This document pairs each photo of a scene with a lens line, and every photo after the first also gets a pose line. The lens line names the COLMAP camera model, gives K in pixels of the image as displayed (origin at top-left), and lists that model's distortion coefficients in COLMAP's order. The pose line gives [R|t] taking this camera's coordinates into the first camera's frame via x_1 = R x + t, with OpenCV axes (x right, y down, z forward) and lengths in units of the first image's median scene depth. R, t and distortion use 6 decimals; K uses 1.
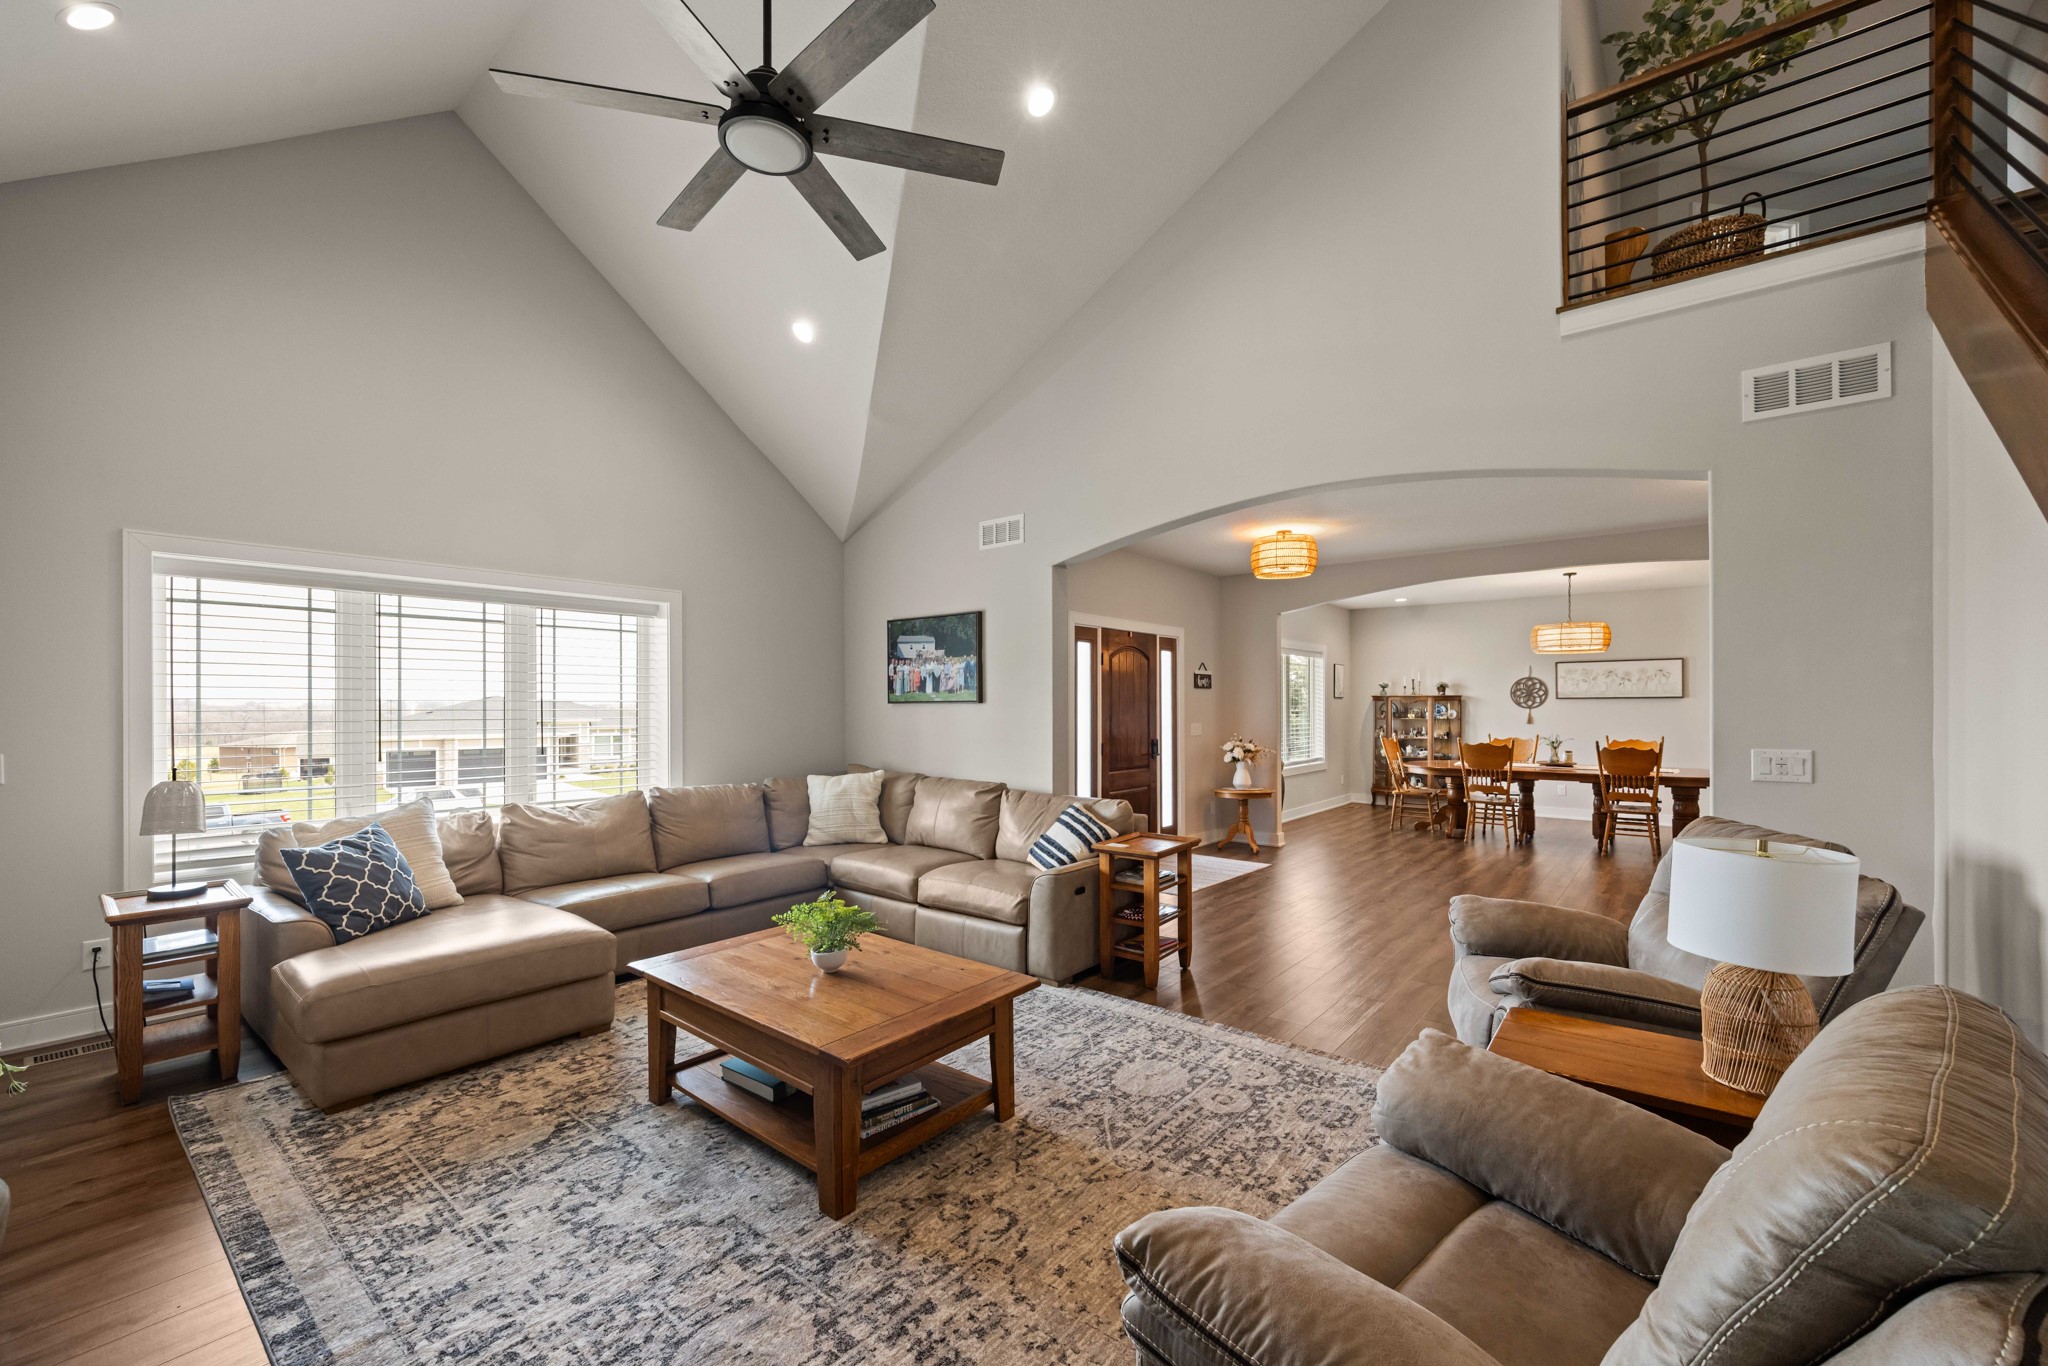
lens RADIAL K [[811.6, 0, 1023.3], [0, 811.6, 703.0], [0, 0, 1]] dist [0.002168, 0.000026]
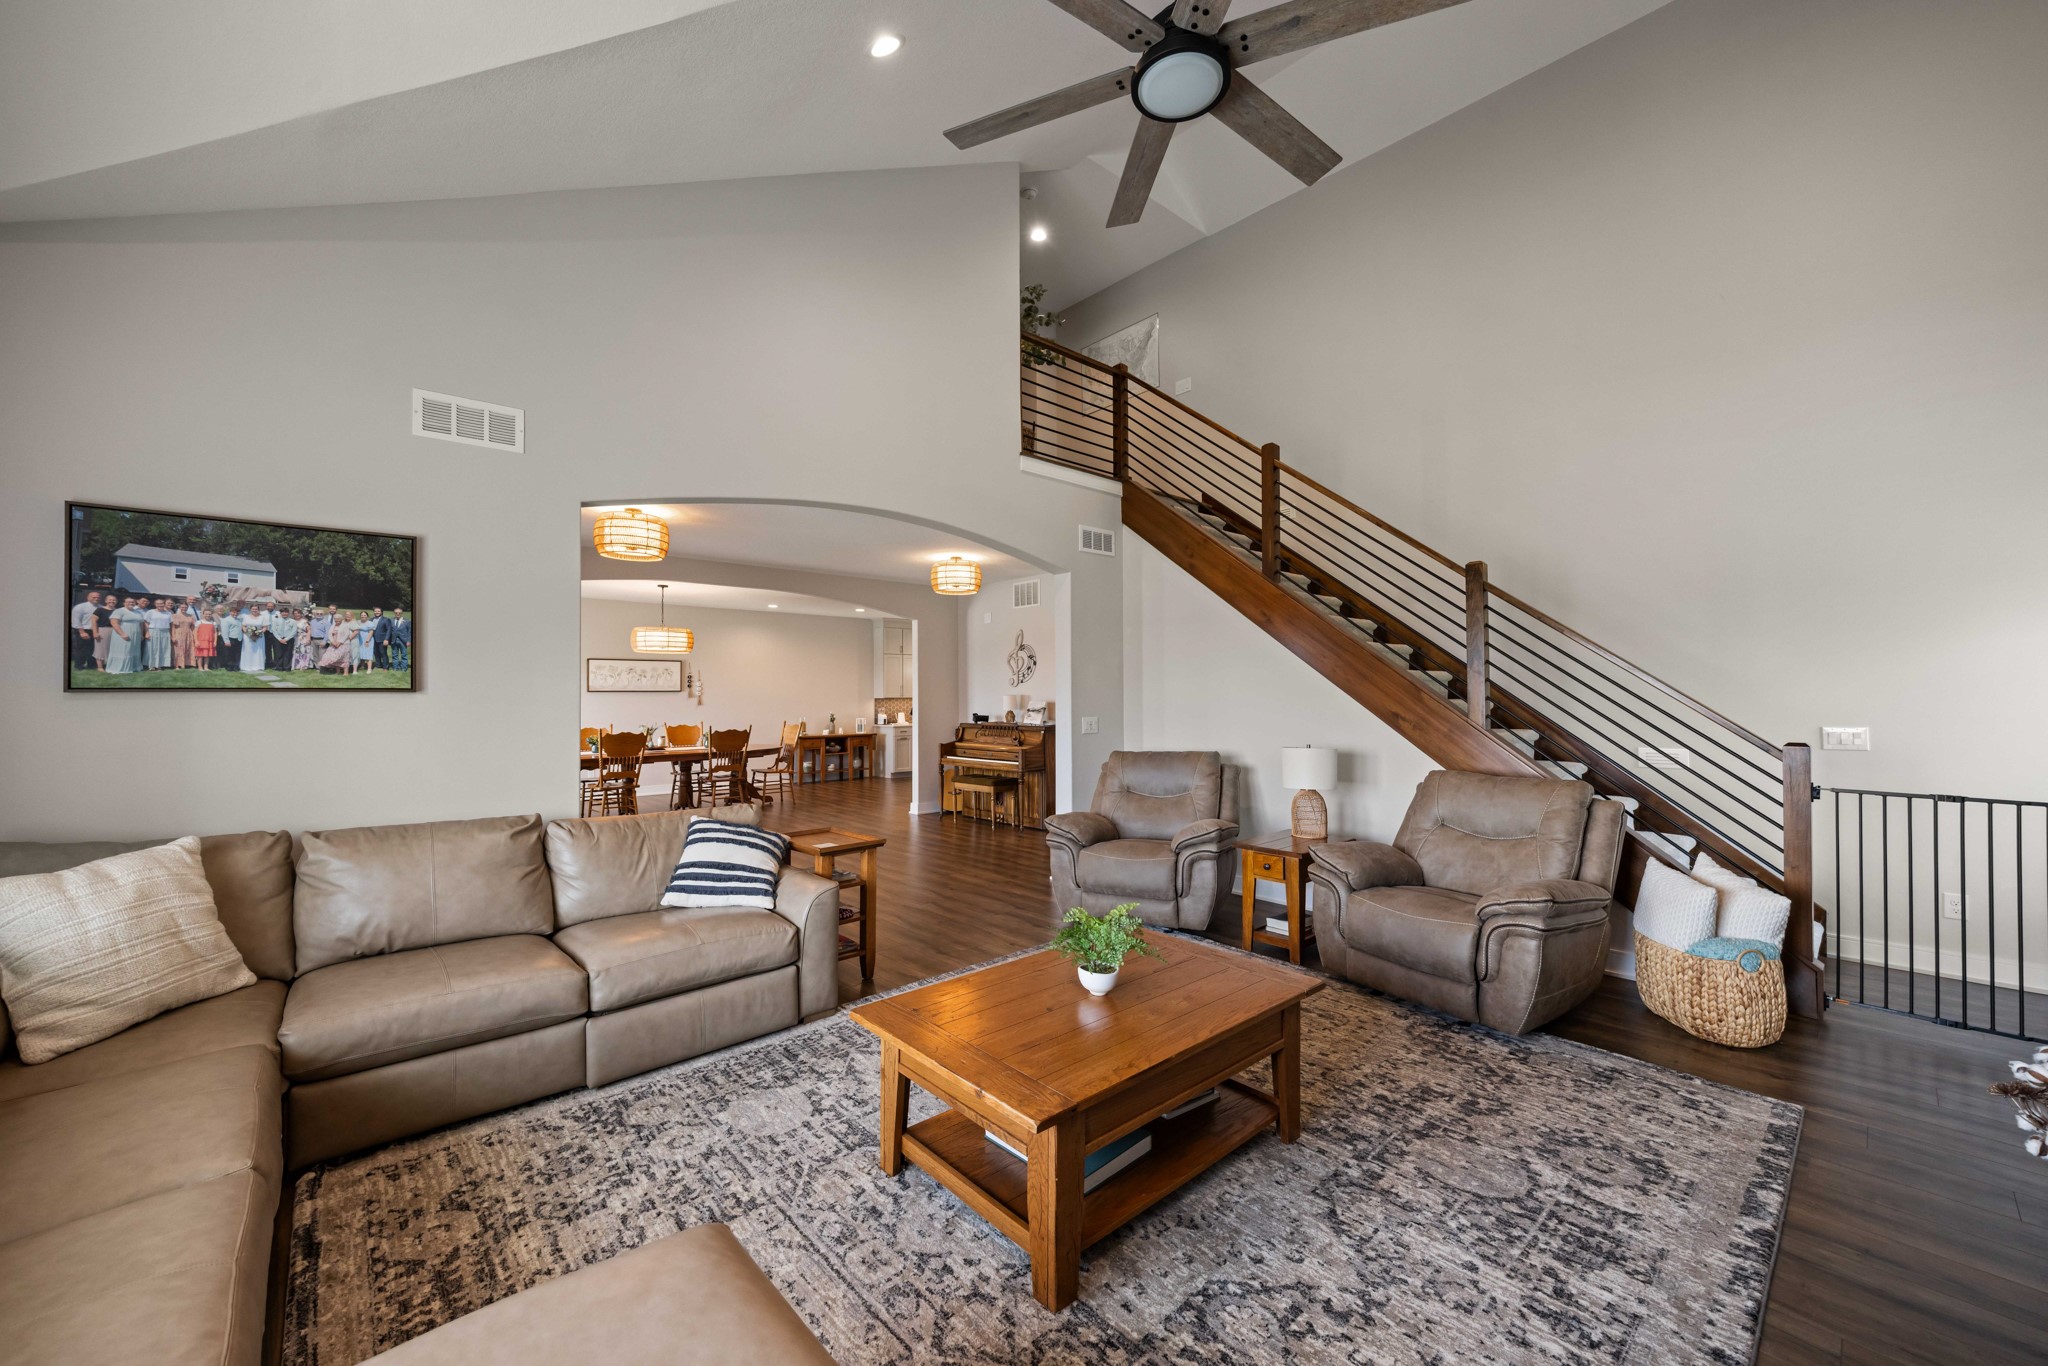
lens RADIAL K [[786.6, 0, 1007.9], [0, 786.6, 690.4], [0, 0, 1]] dist [0.000291, -0.000182]
pose [[0.160453, 0.008848, 0.987004, -0.546185], [-0.001237, 0.999961, -0.008763, 0.003065], [-0.987043, 0.000185, 0.160458, 0.474975]]
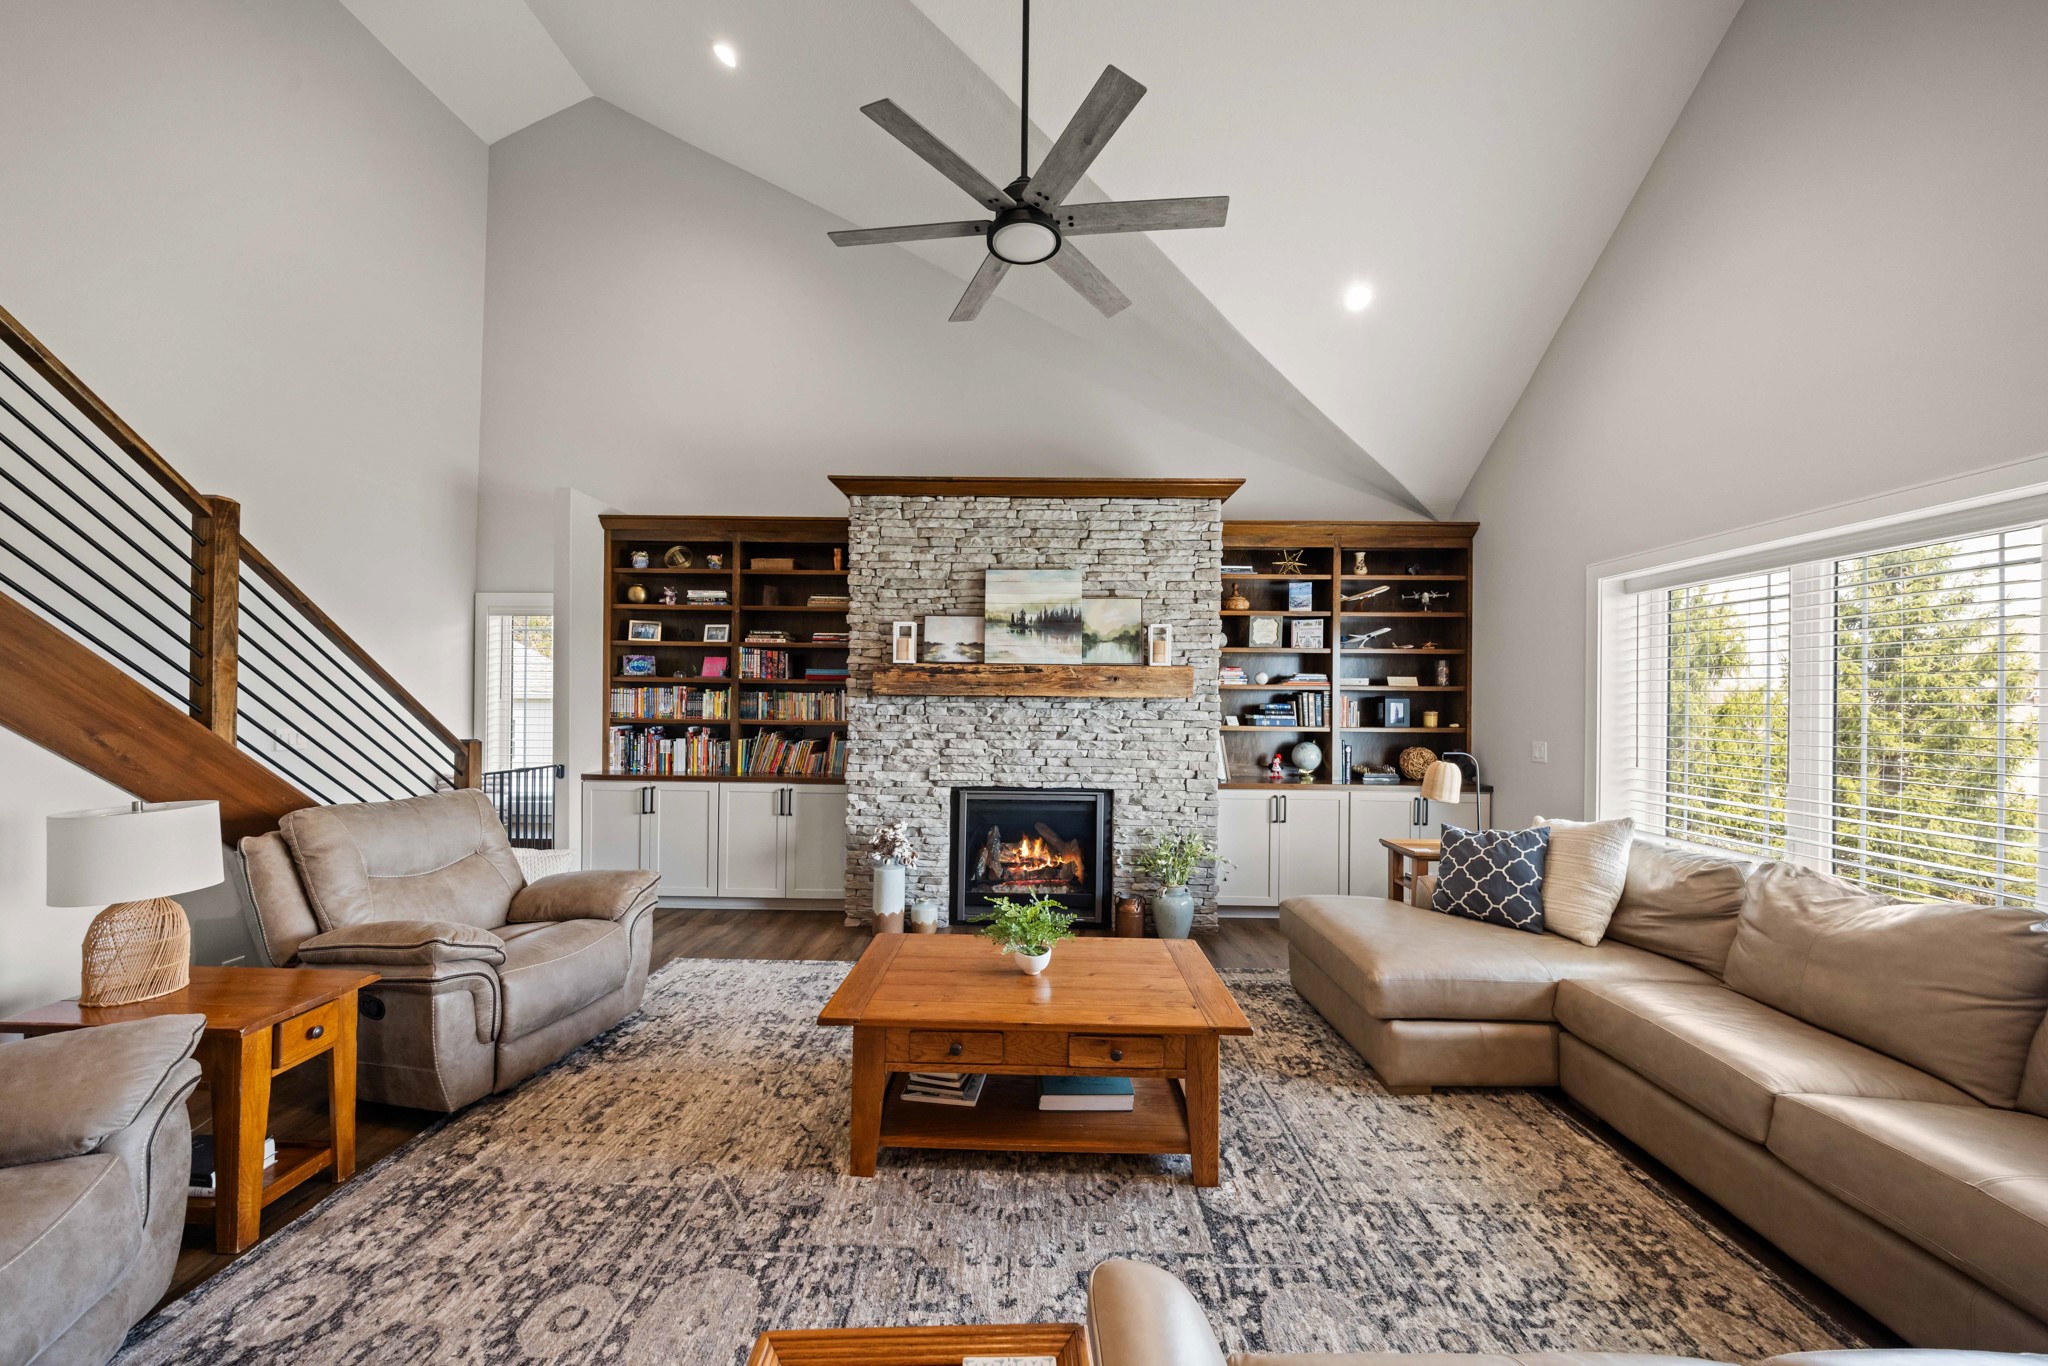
lens RADIAL K [[746.5, 0, 1025.1], [0, 746.5, 691.2], [0, 0, 1]] dist [-0.008977, -0.000064]
pose [[-0.778886, -0.015523, -0.626973, 0.169359], [-0.005654, 0.999827, -0.017730, 0.001631], [0.627140, -0.010265, -0.778839, 0.843116]]
